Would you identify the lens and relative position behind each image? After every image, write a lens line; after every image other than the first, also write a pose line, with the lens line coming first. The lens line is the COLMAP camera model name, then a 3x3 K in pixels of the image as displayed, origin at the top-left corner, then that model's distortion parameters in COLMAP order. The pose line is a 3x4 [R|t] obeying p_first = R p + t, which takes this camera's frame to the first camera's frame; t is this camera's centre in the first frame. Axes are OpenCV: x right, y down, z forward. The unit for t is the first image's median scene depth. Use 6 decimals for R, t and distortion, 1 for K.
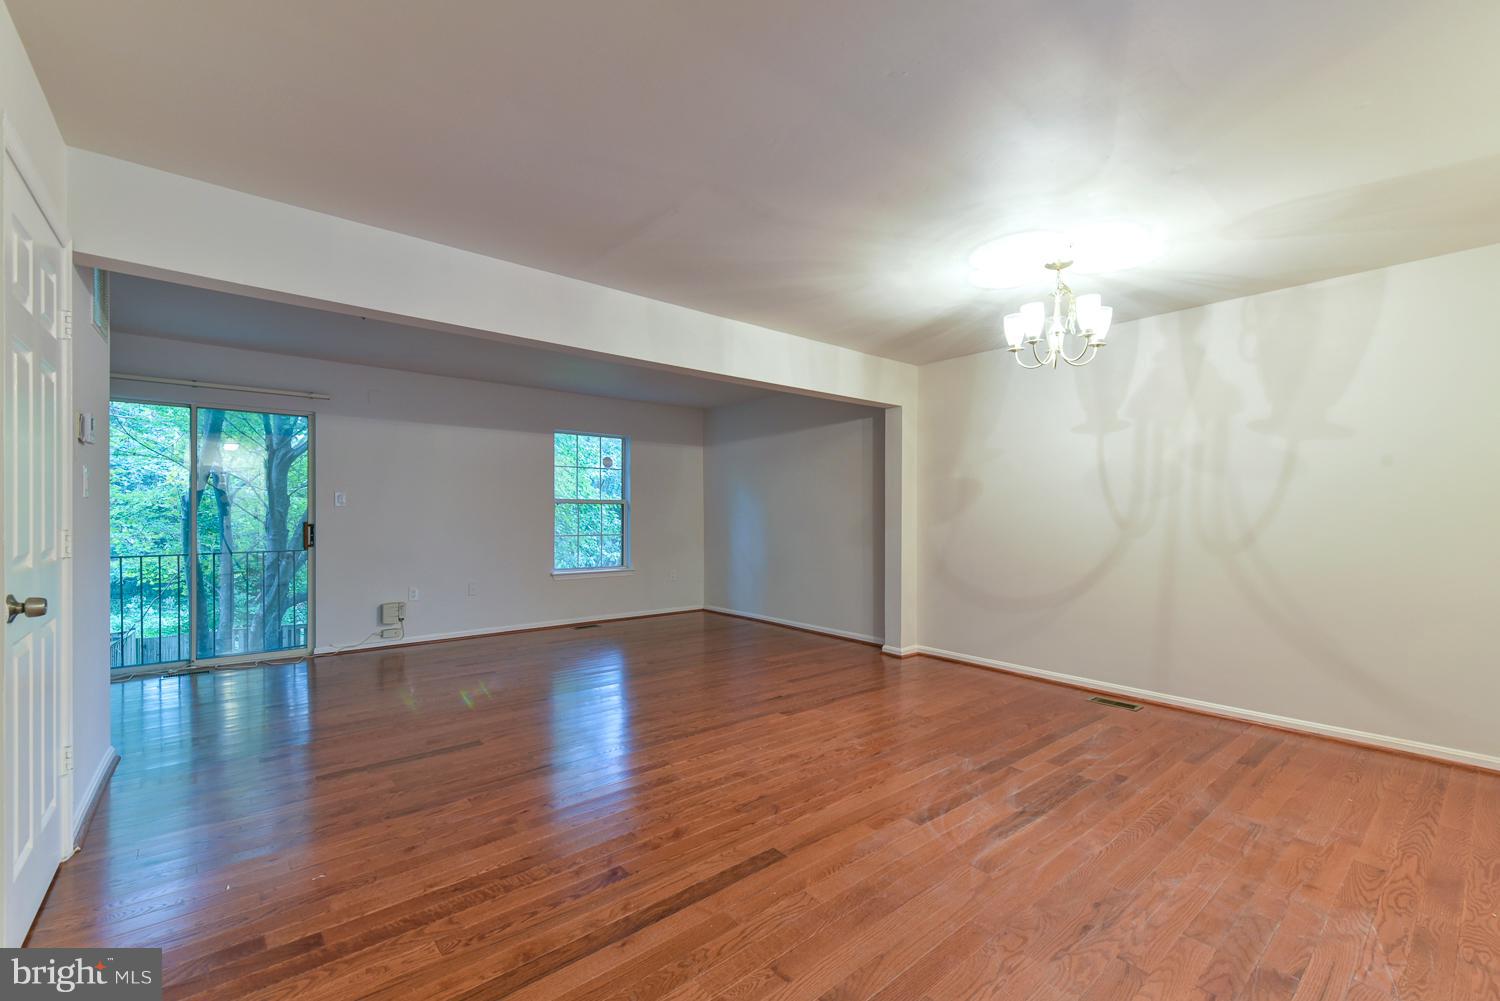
lens RADIAL K [[637.1, 0, 750.8], [0, 637.1, 513.8], [0, 0, 1]] dist [0.002081, -0.000301]
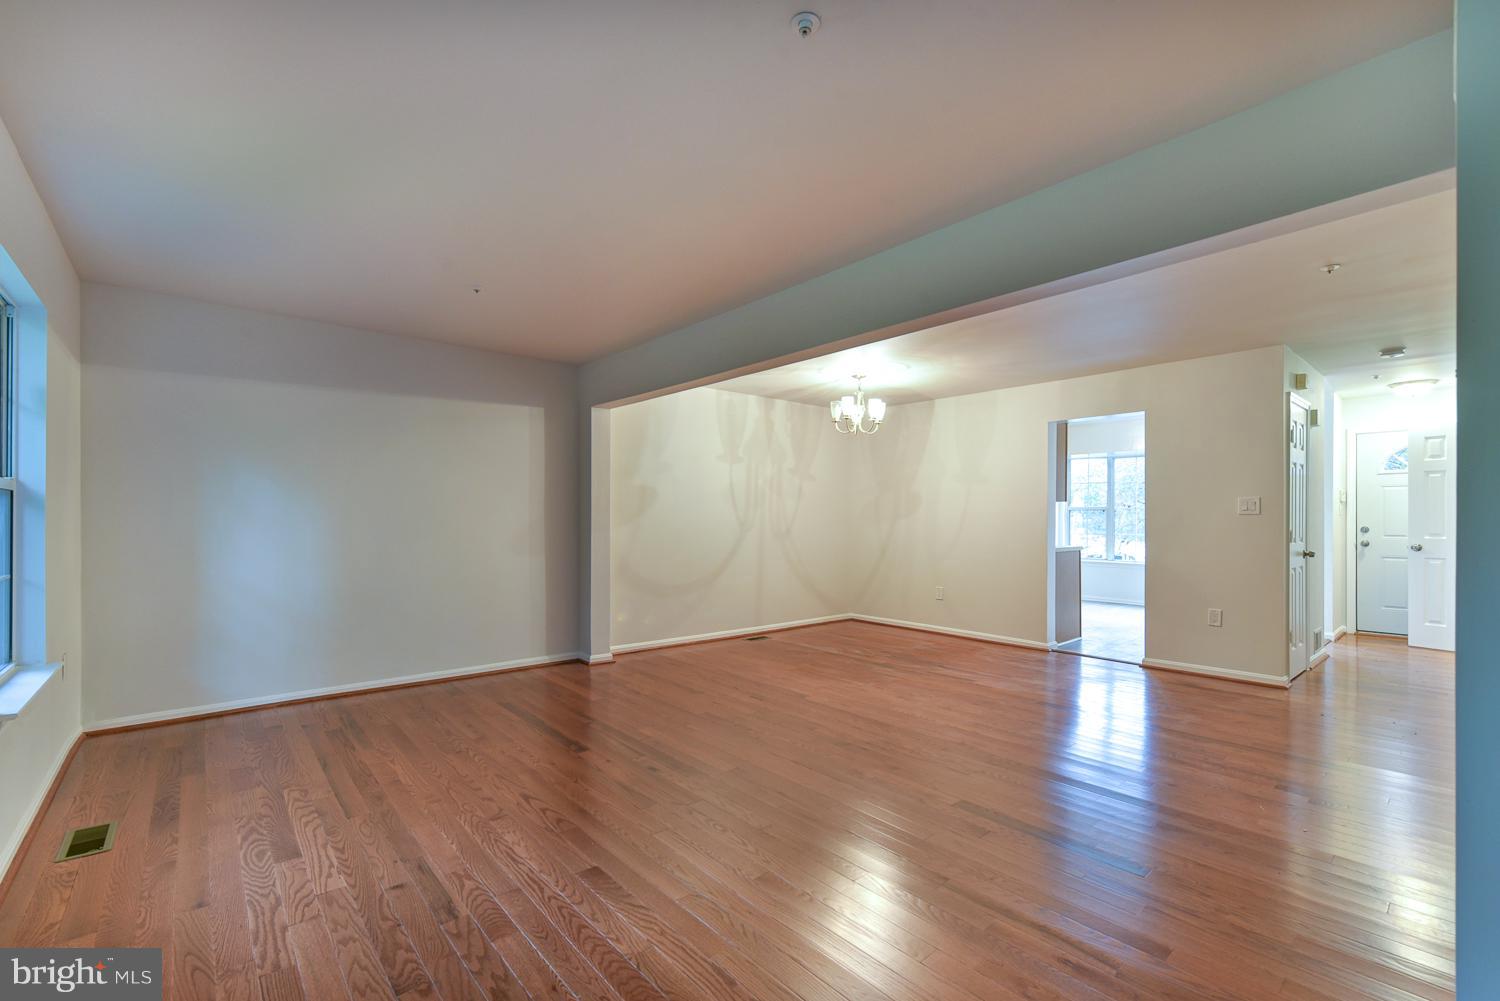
lens RADIAL K [[642.8, 0, 750.0], [0, 642.8, 510.5], [0, 0, 1]] dist [-0.000672, 0.000093]
pose [[-0.020577, 0.004601, 0.999778, -0.930634], [-0.005720, 0.999973, -0.004720, -0.008841], [-0.999772, -0.005816, -0.020550, 0.963869]]
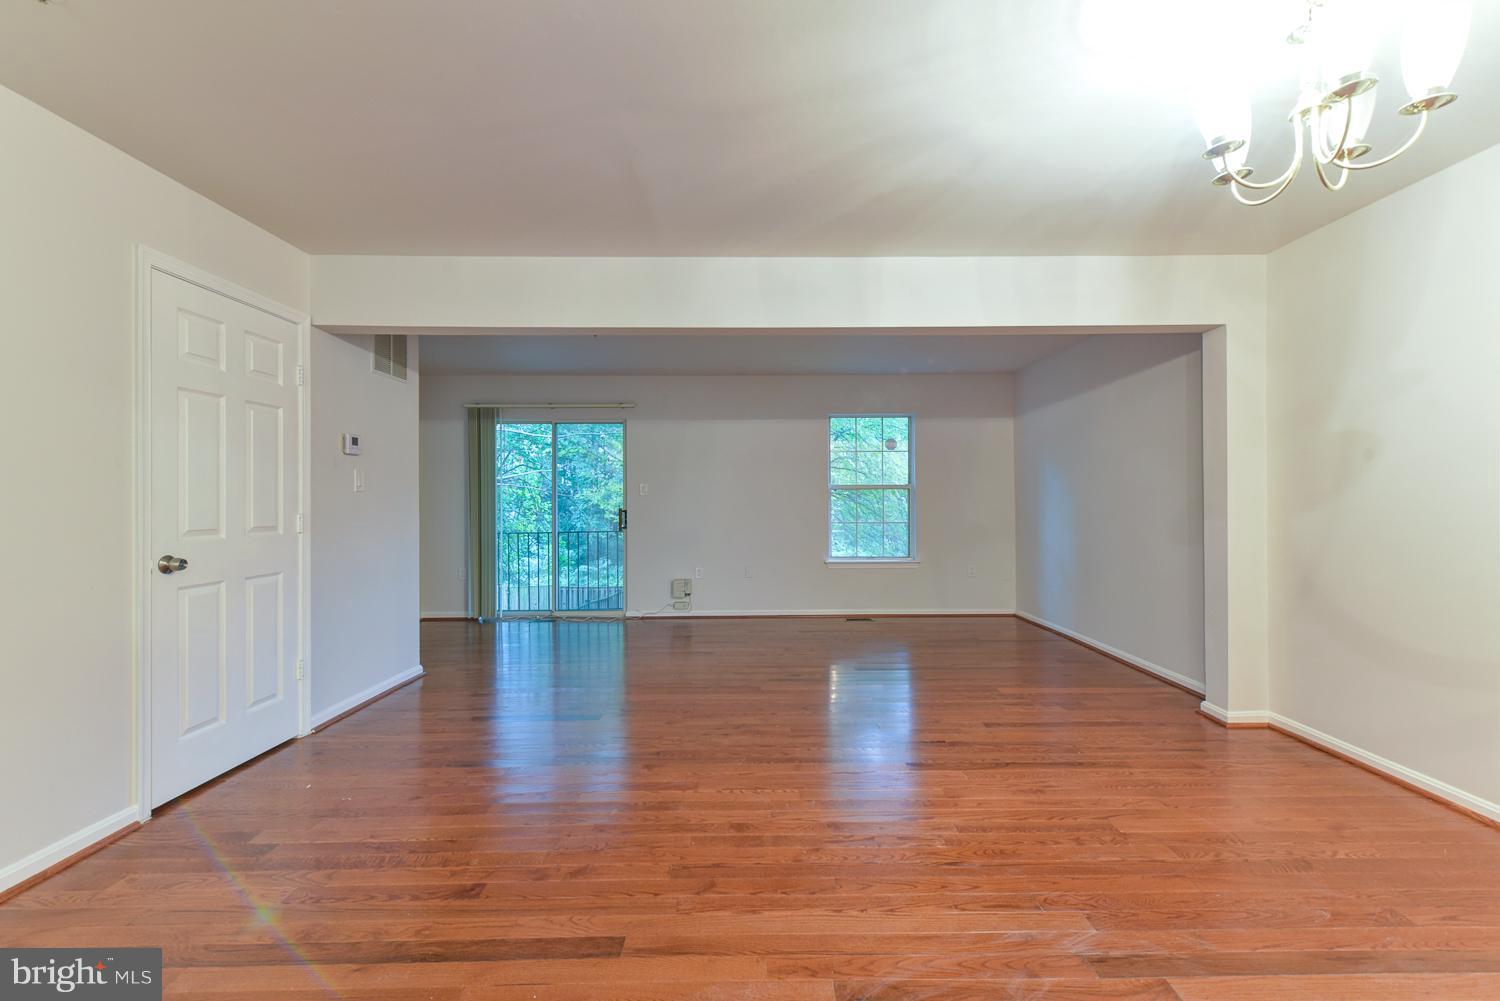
lens RADIAL K [[632.1, 0, 750.0], [0, 632.1, 500.5], [0, 0, 1]] dist [0.002294, -0.000710]
pose [[0.767328, -0.007436, -0.641212, 0.331013], [0.008091, 0.999965, -0.001913, 0.002043], [0.641204, -0.003720, 0.767362, 0.267002]]
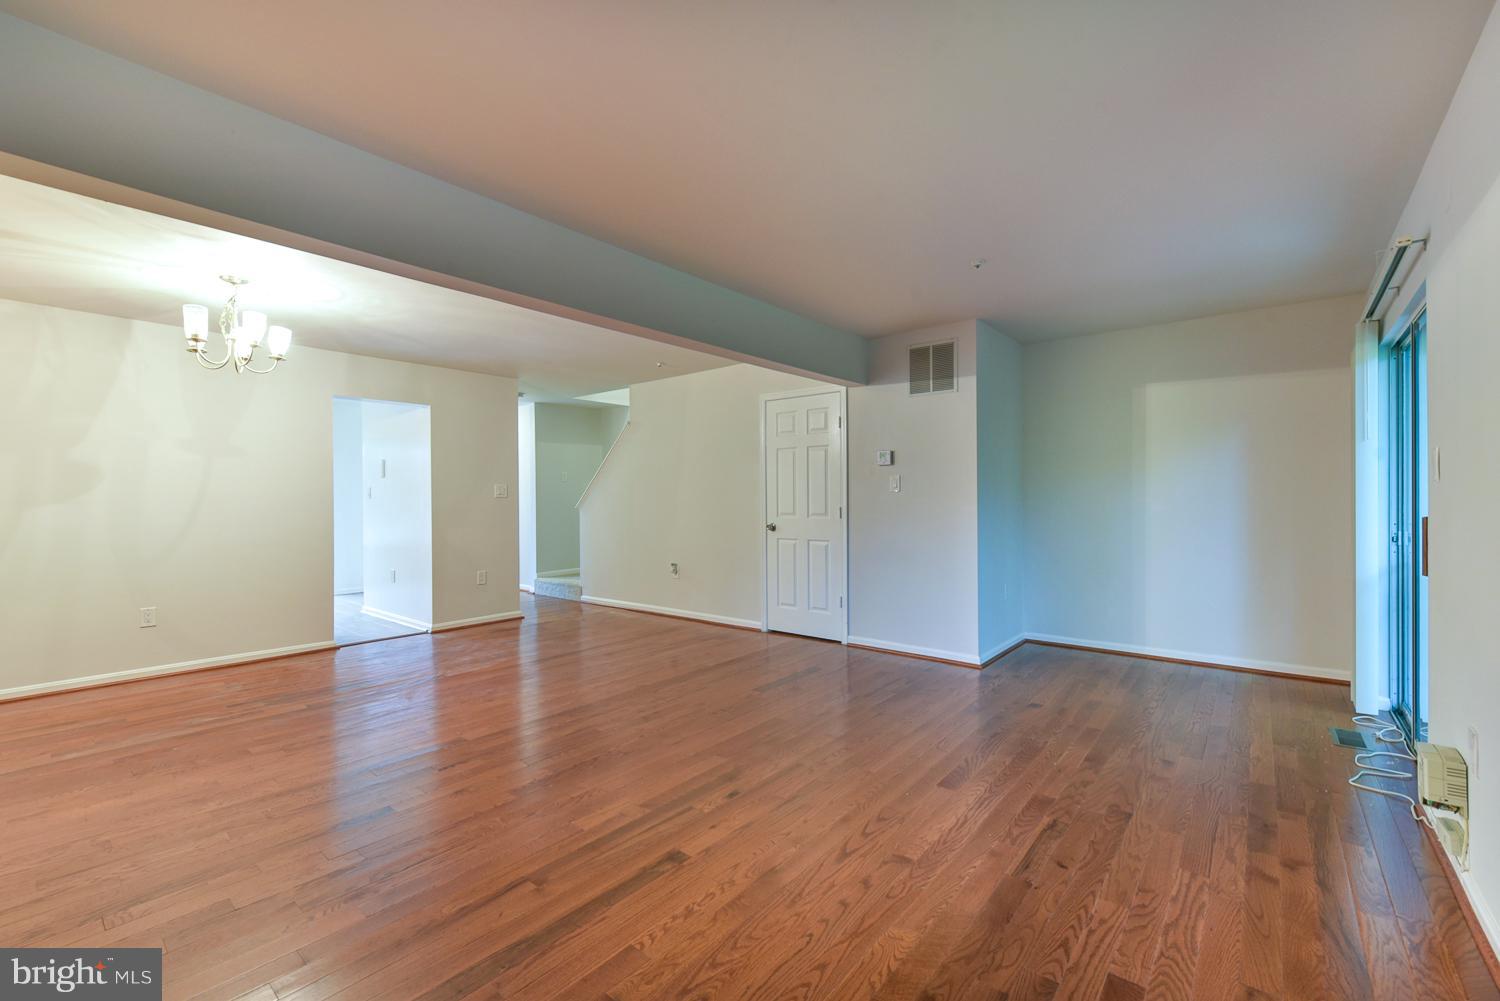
lens RADIAL K [[632.1, 0, 750.0], [0, 632.1, 500.5], [0, 0, 1]] dist [0.002294, -0.000710]
pose [[-0.983238, 0.002725, -0.182309, -0.146142], [0.002346, 0.999995, 0.002297, -0.003100], [0.182314, 0.001831, -0.983239, 1.623217]]
